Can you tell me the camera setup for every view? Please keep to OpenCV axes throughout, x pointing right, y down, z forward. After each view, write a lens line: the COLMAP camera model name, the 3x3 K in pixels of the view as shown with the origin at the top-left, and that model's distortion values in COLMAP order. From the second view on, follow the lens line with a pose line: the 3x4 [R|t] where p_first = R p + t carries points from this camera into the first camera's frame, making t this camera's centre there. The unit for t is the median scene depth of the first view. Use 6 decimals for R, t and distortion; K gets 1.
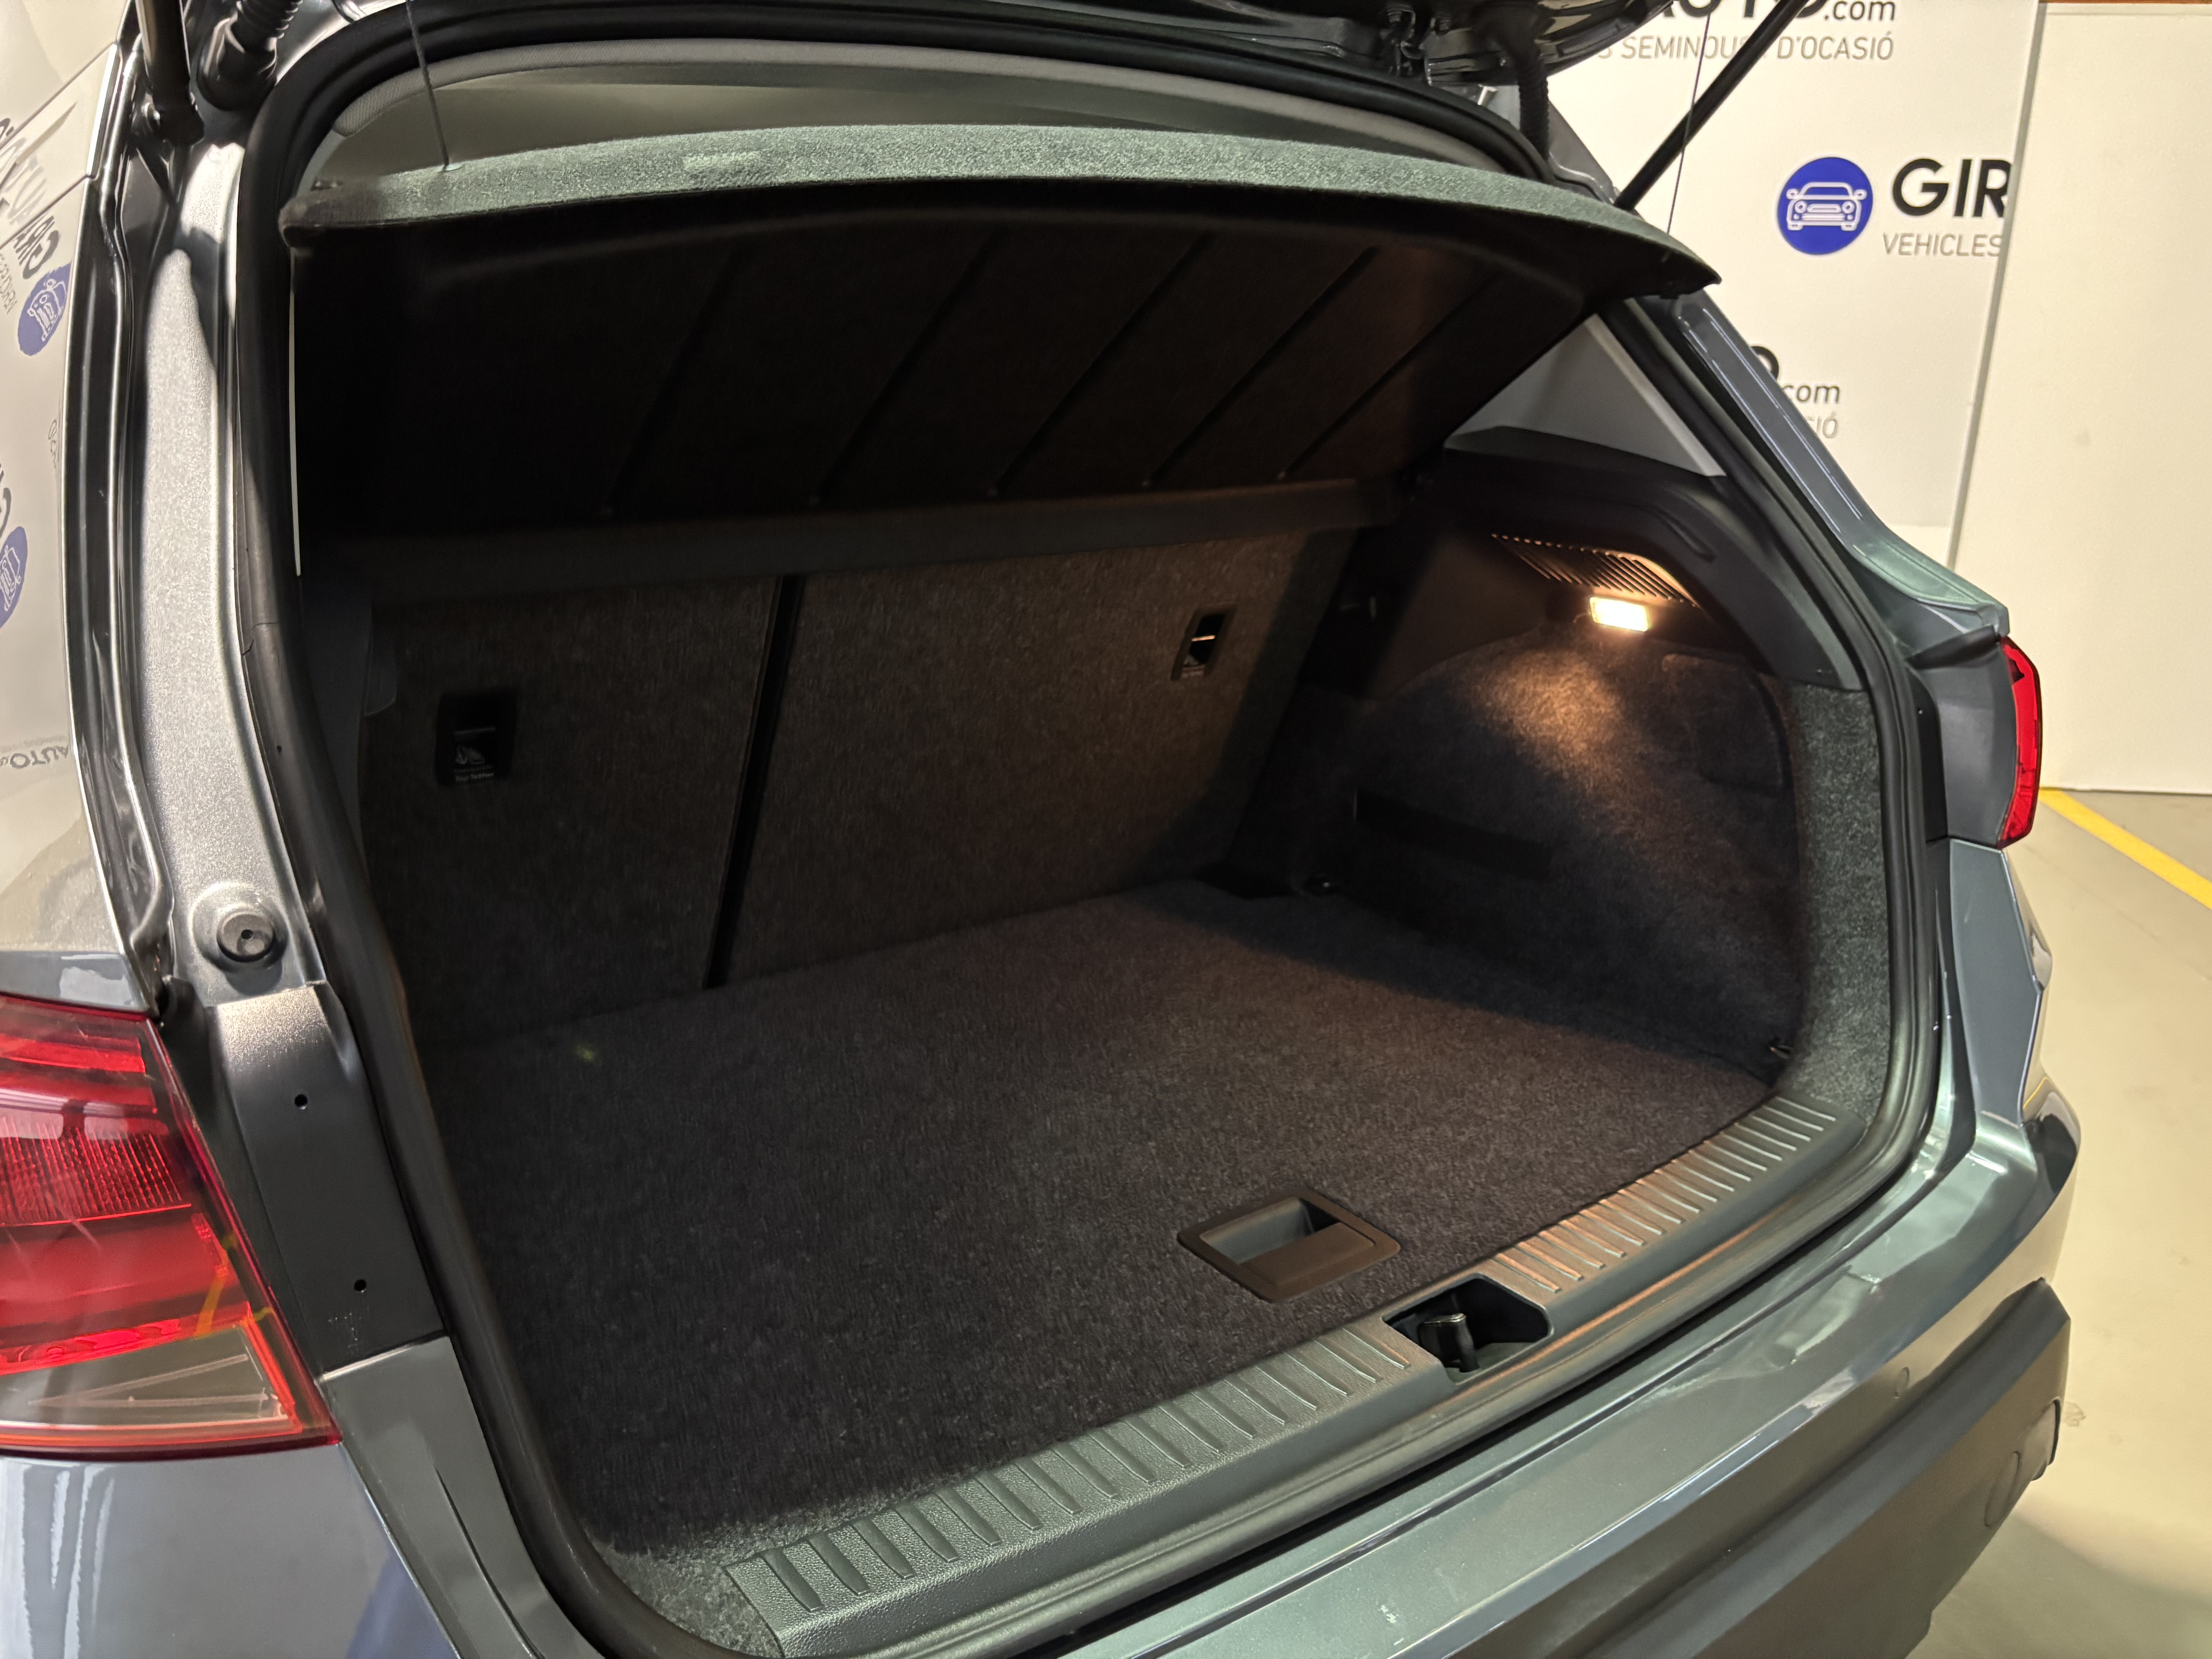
lens RADIAL K [[1685.2, 0, 1114.0], [0, 1685.2, 829.0], [0, 0, 1]] dist [0.014628, -0.043399]
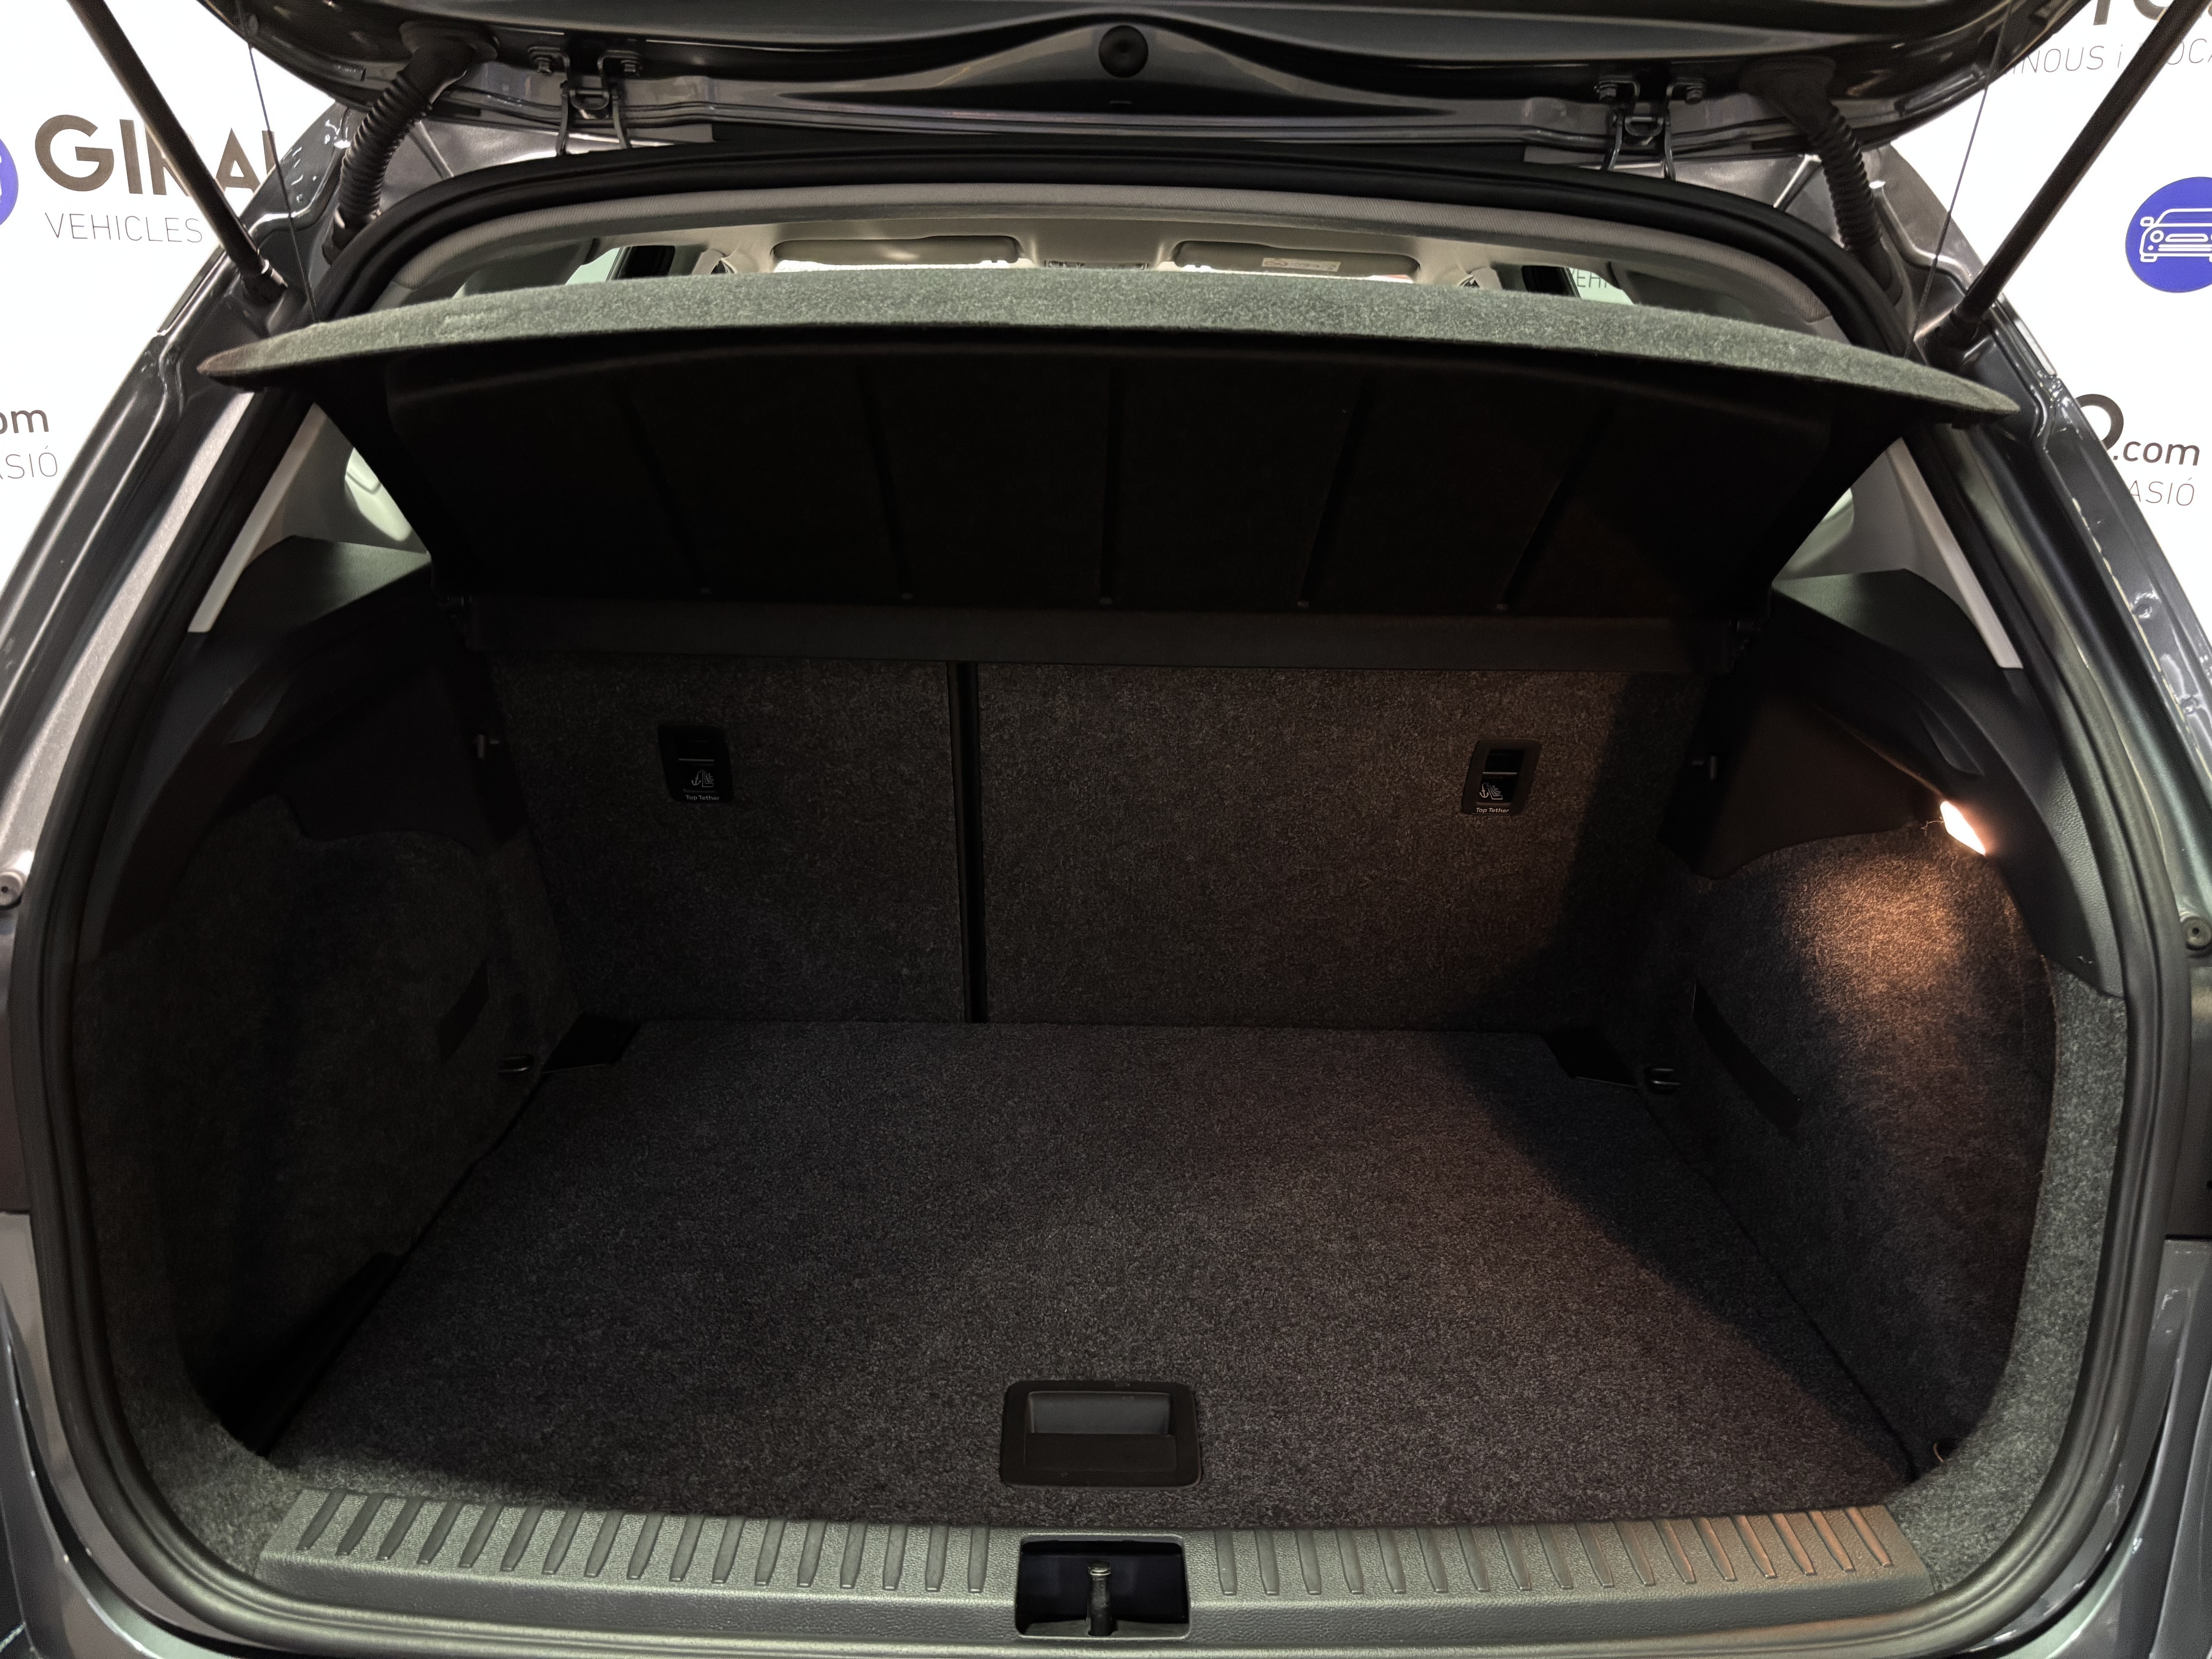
lens RADIAL K [[1685.2, 0, 1107.3], [0, 1685.2, 832.5], [0, 0, 1]] dist [0.014628, -0.043399]
pose [[0.801612, 0.175680, -0.571449, 0.456049], [-0.179550, 0.982469, 0.050171, -0.101486], [0.570245, 0.062386, 0.819102, 0.169284]]
